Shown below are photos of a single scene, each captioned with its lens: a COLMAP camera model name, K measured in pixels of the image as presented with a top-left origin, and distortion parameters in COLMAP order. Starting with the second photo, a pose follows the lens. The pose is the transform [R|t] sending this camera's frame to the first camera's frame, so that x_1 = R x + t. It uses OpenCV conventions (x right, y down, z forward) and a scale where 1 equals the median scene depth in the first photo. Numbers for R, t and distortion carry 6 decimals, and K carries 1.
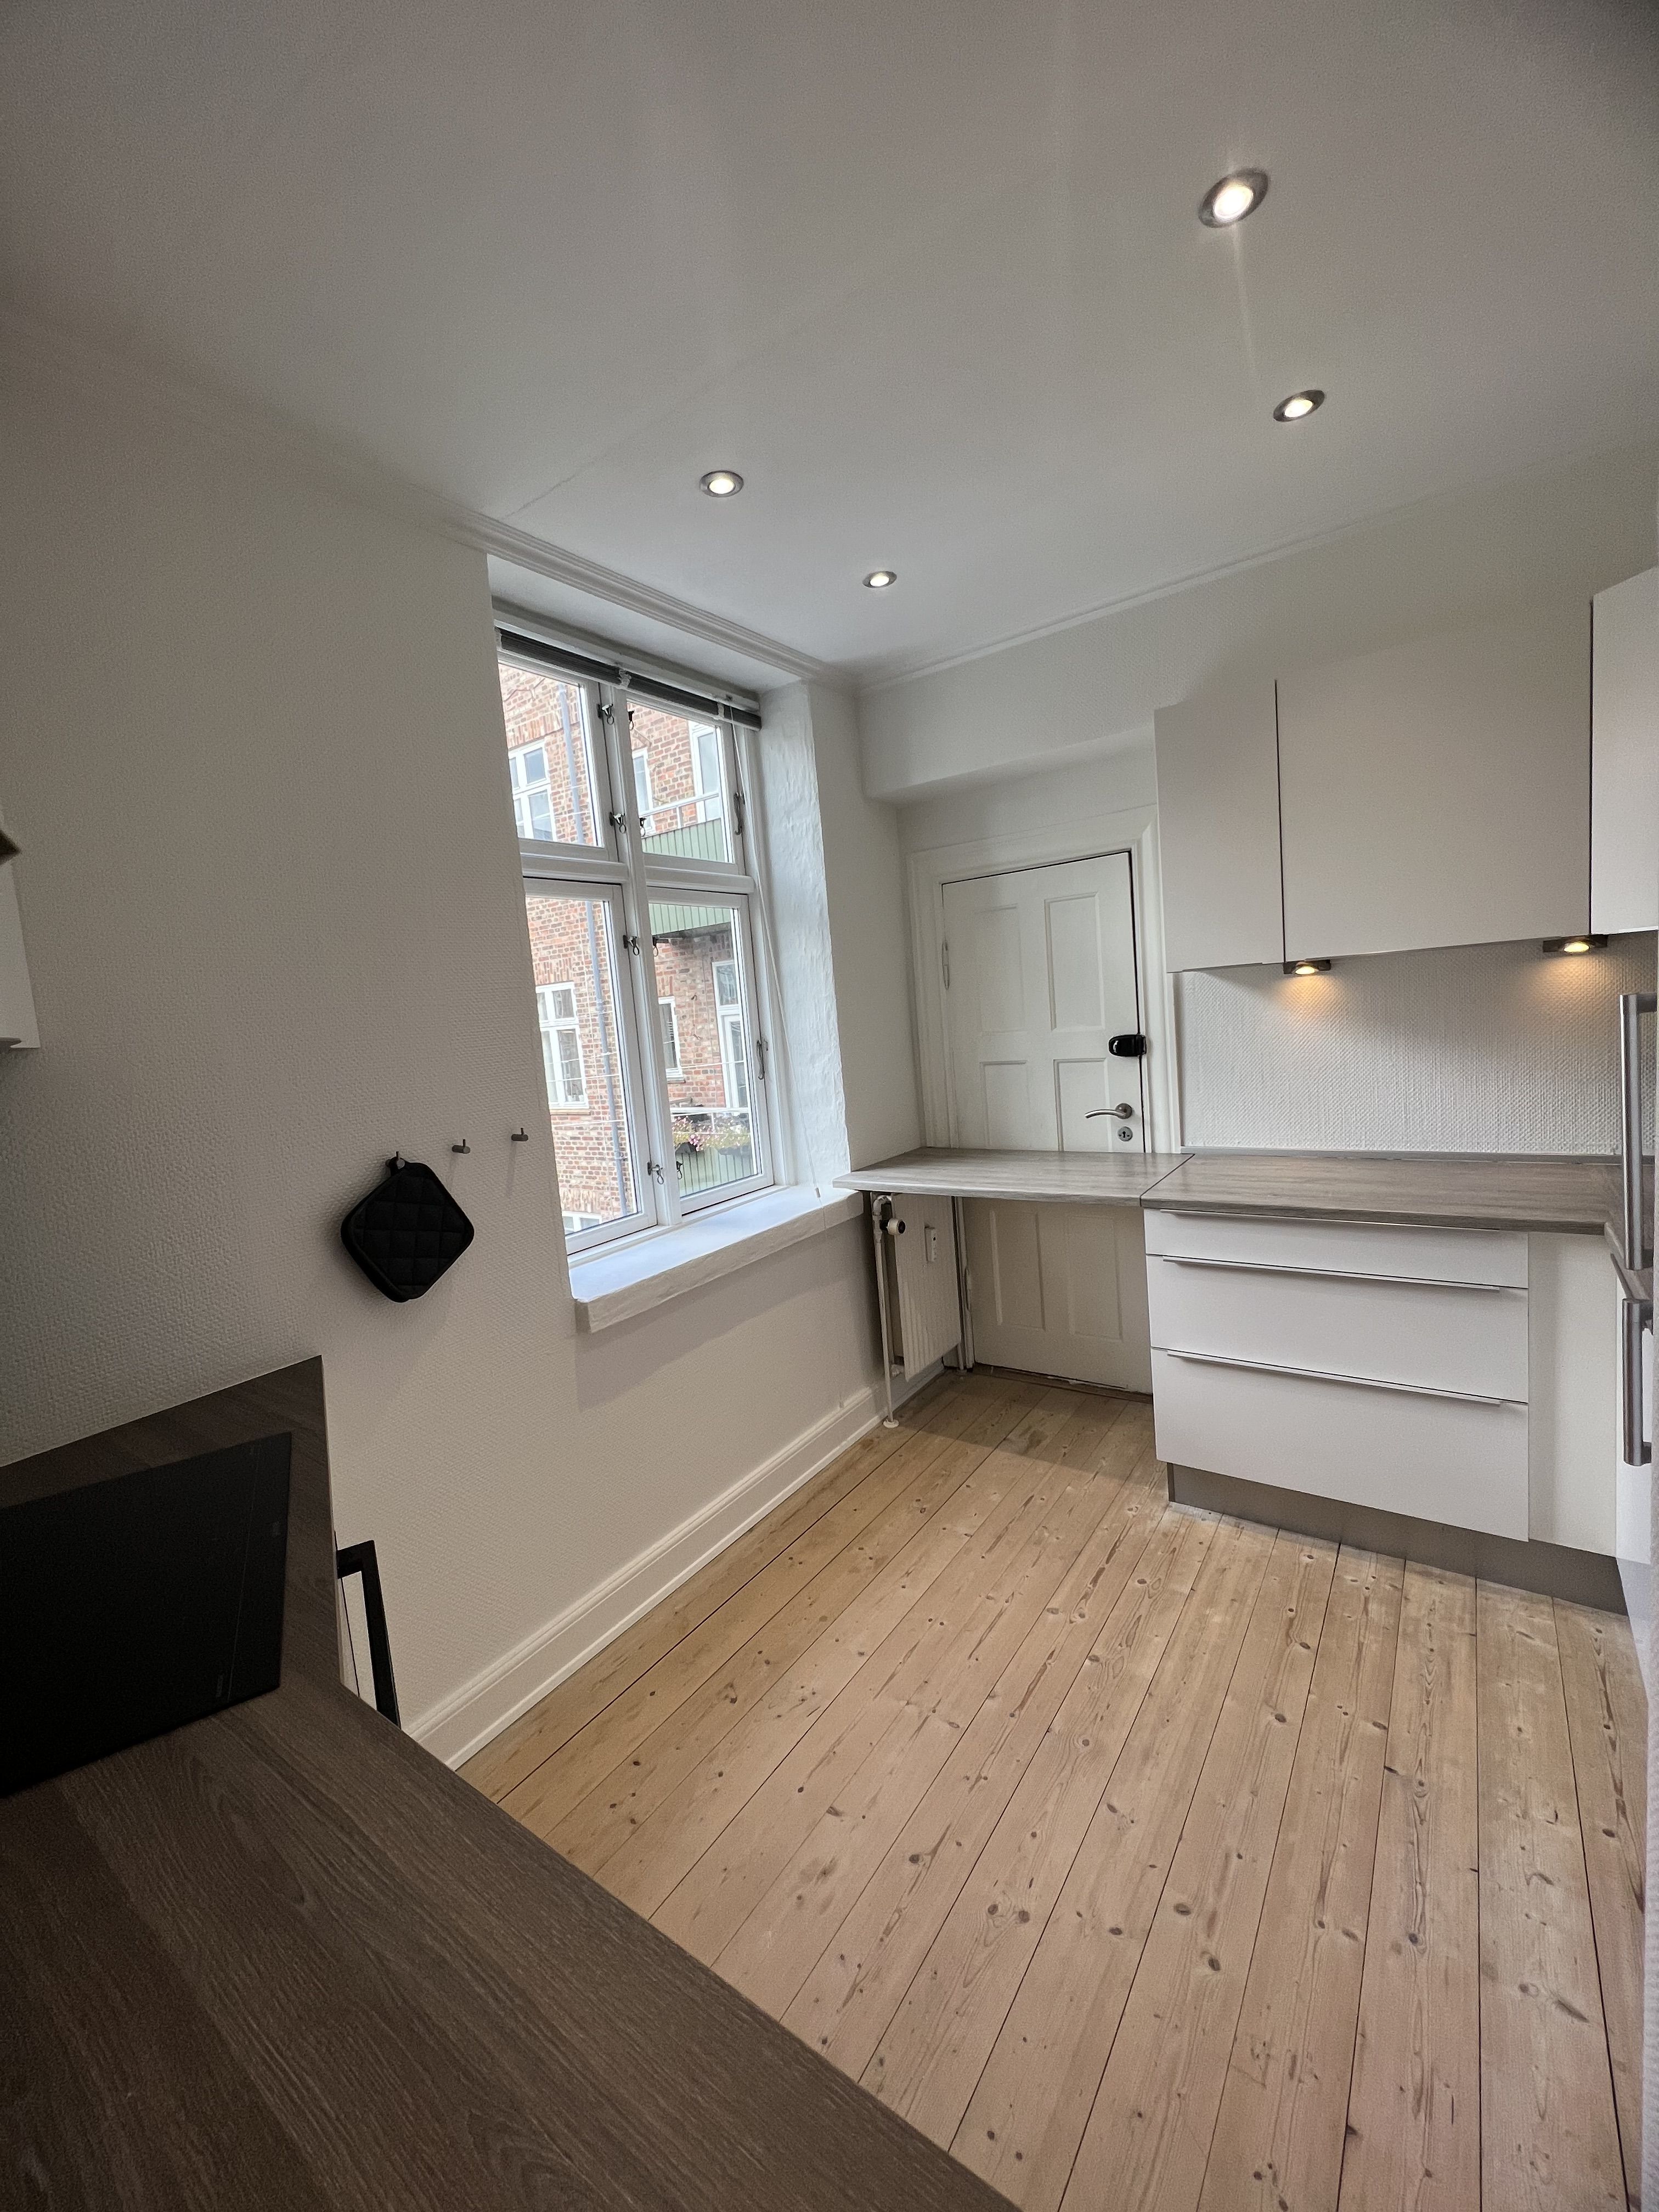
lens RADIAL K [[880.7, 0, 831.2], [0, 880.7, 1096.7], [0, 0, 1]] dist [-0.000331, -0.000107]
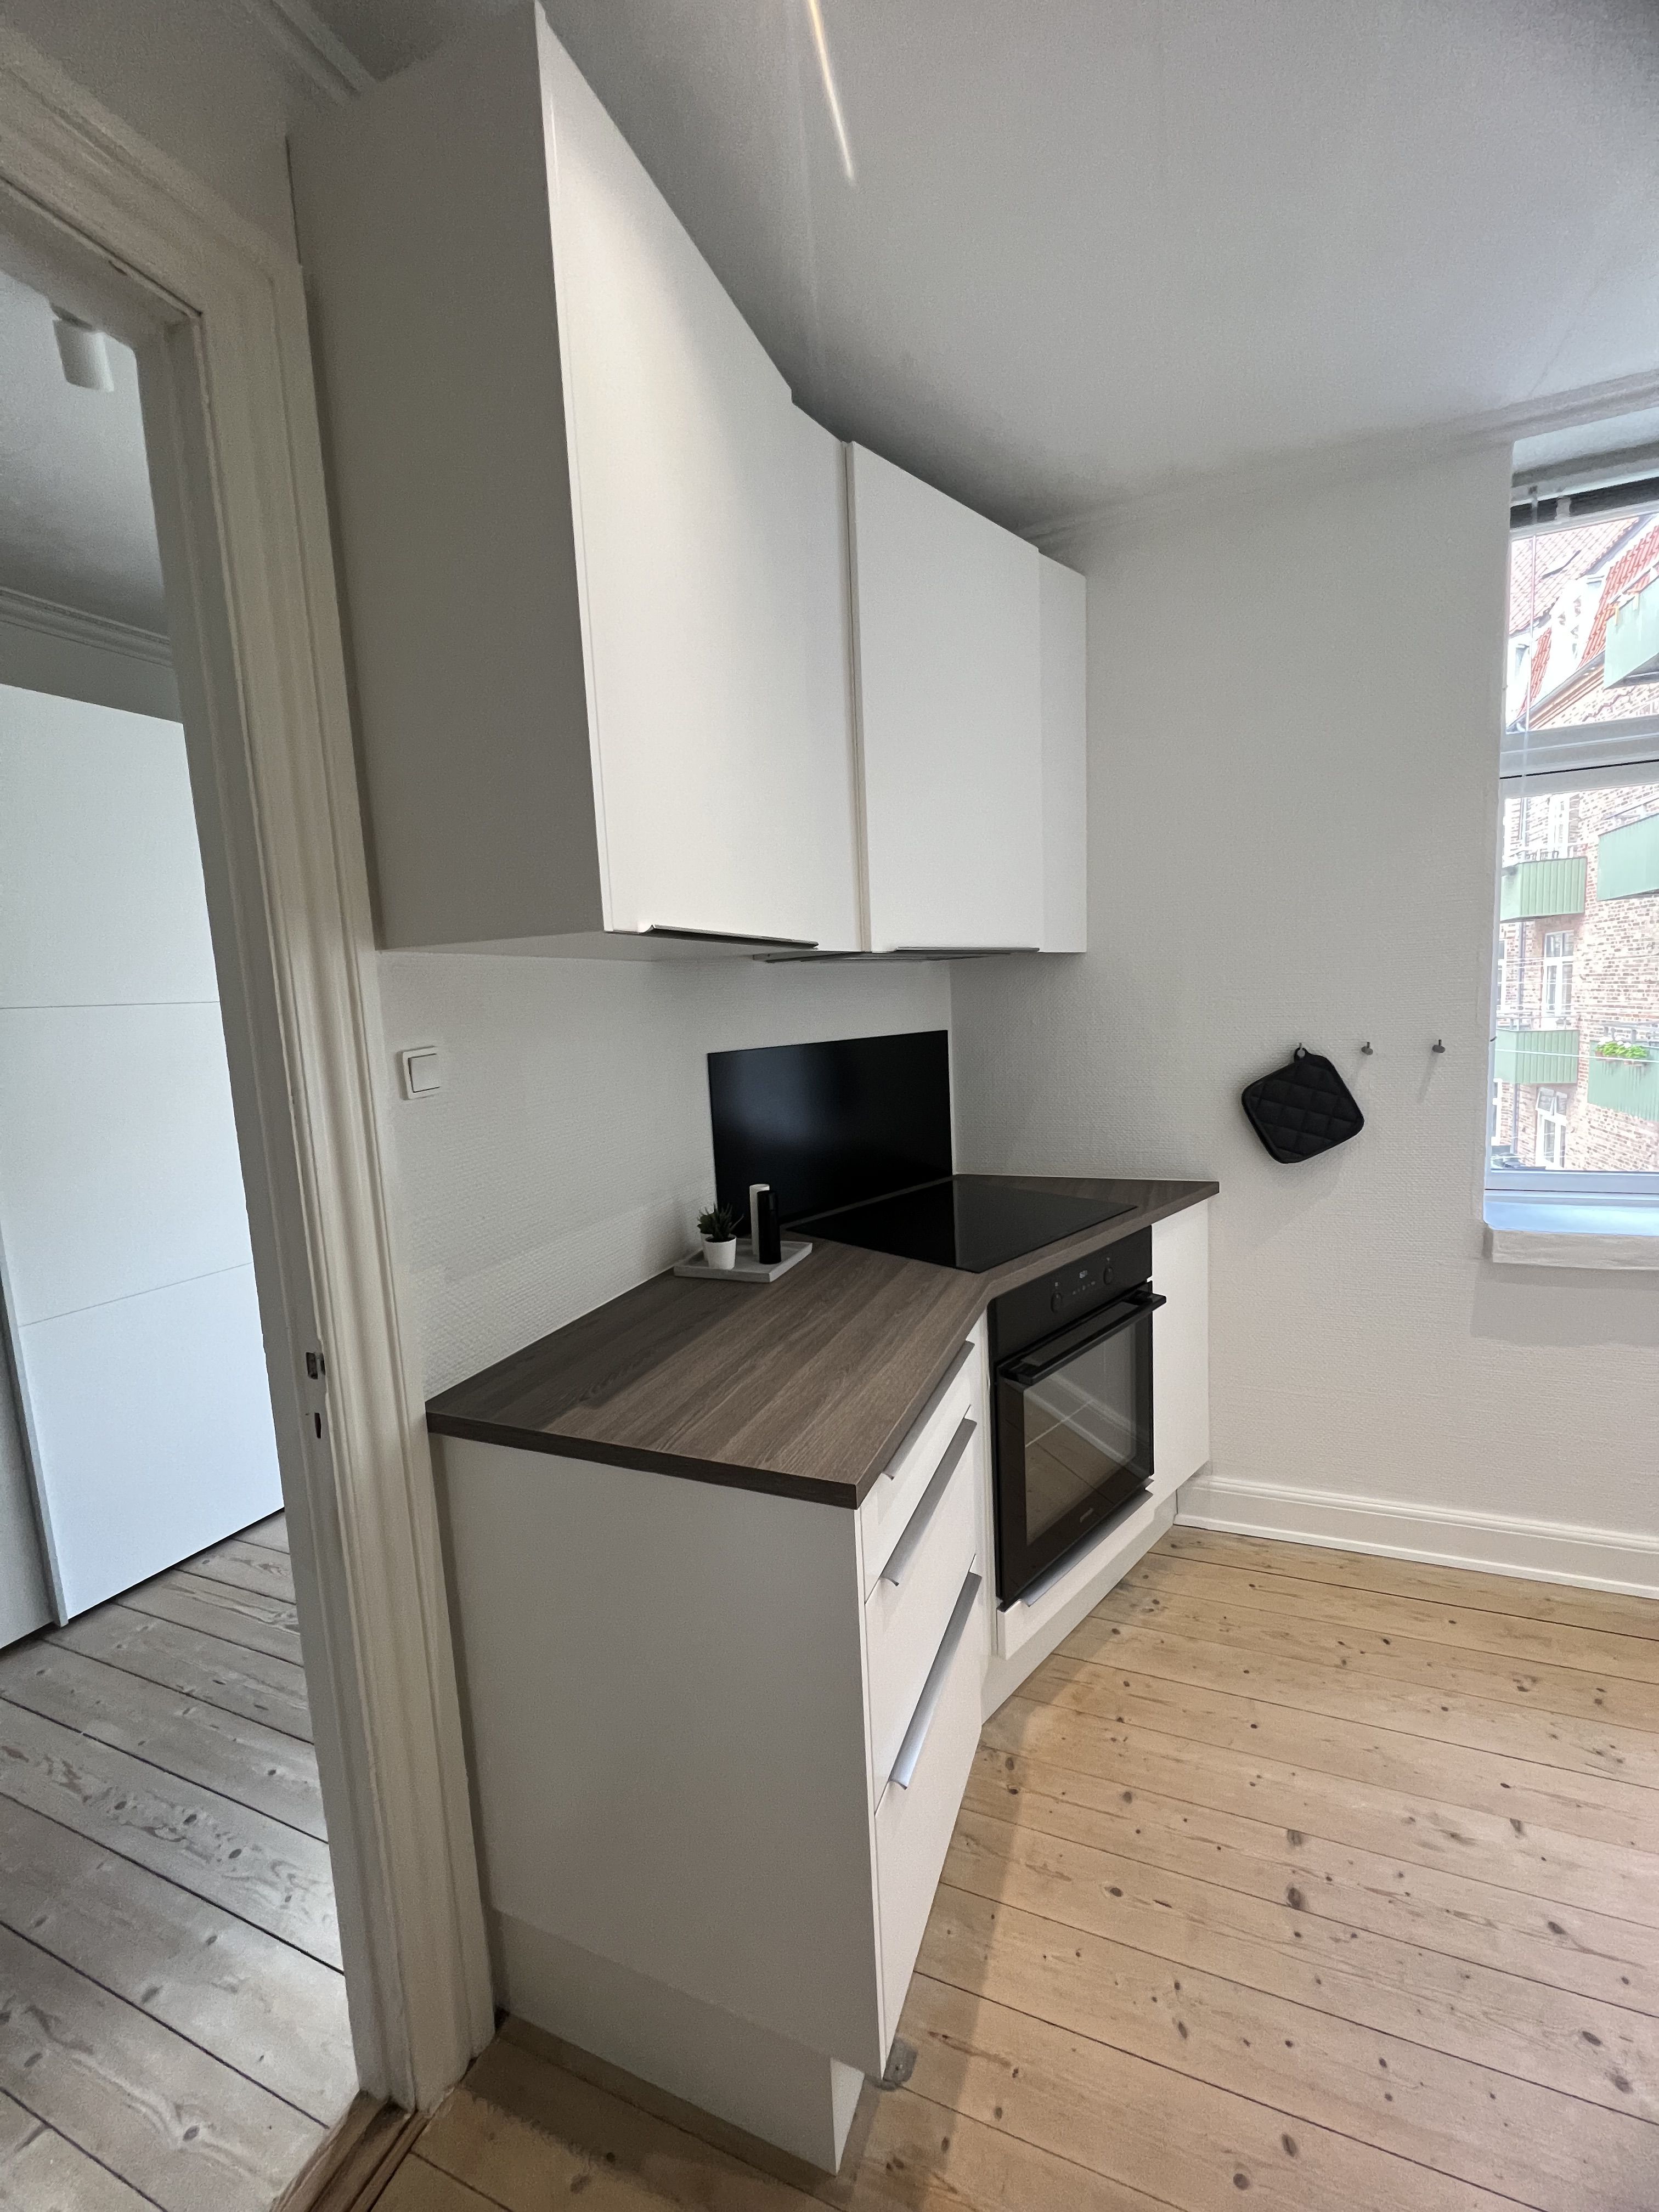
lens RADIAL K [[880.7, 0, 831.6], [0, 880.7, 1107.0], [0, 0, 1]] dist [-0.000331, -0.000107]
pose [[0.229796, 0.190195, -0.954474, 0.514367], [-0.069209, 0.981429, 0.178904, -0.022318], [0.970775, 0.024947, 0.238691, 0.075867]]
